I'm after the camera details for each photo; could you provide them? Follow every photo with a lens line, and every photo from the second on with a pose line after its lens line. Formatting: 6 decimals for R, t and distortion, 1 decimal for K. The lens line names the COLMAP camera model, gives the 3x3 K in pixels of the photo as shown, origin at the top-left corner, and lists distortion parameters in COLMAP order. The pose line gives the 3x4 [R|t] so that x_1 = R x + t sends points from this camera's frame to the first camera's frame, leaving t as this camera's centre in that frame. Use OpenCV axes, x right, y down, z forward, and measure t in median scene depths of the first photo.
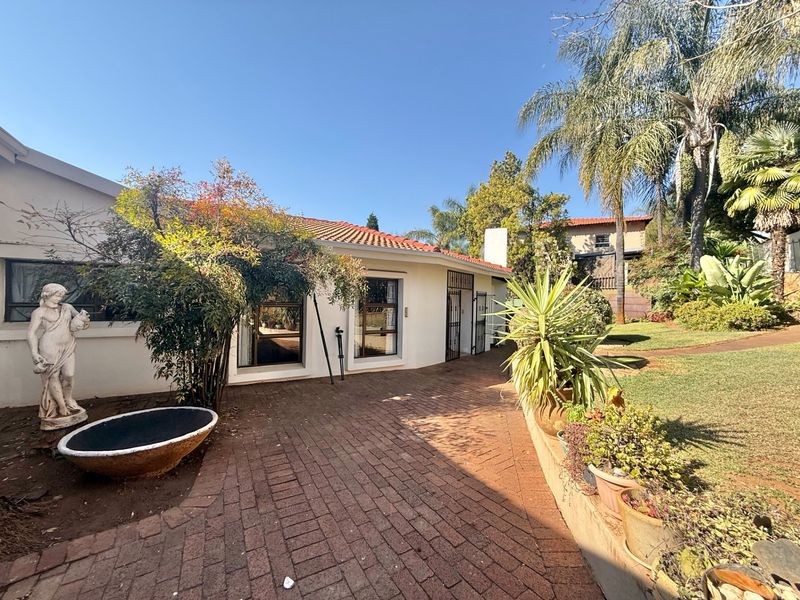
lens RADIAL K [[319.3, 0, 400.7], [0, 319.3, 298.4], [0, 0, 1]] dist [-0.002212, 0.000948]
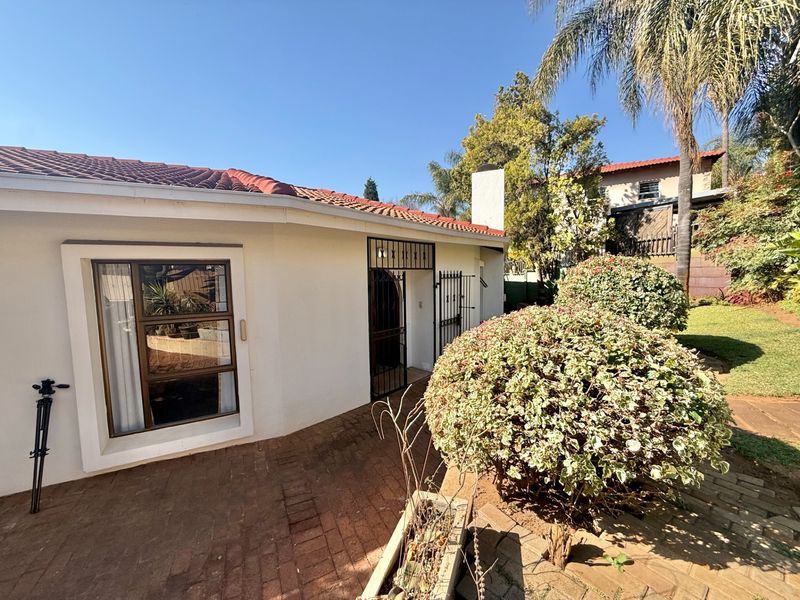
lens RADIAL K [[319.3, 0, 398.4], [0, 319.3, 301.3], [0, 0, 1]] dist [-0.002212, 0.000948]
pose [[0.996361, -0.030455, -0.079608, 0.129902], [0.037887, 0.994891, 0.093578, -0.016102], [0.076351, -0.096254, 0.992424, 0.249105]]
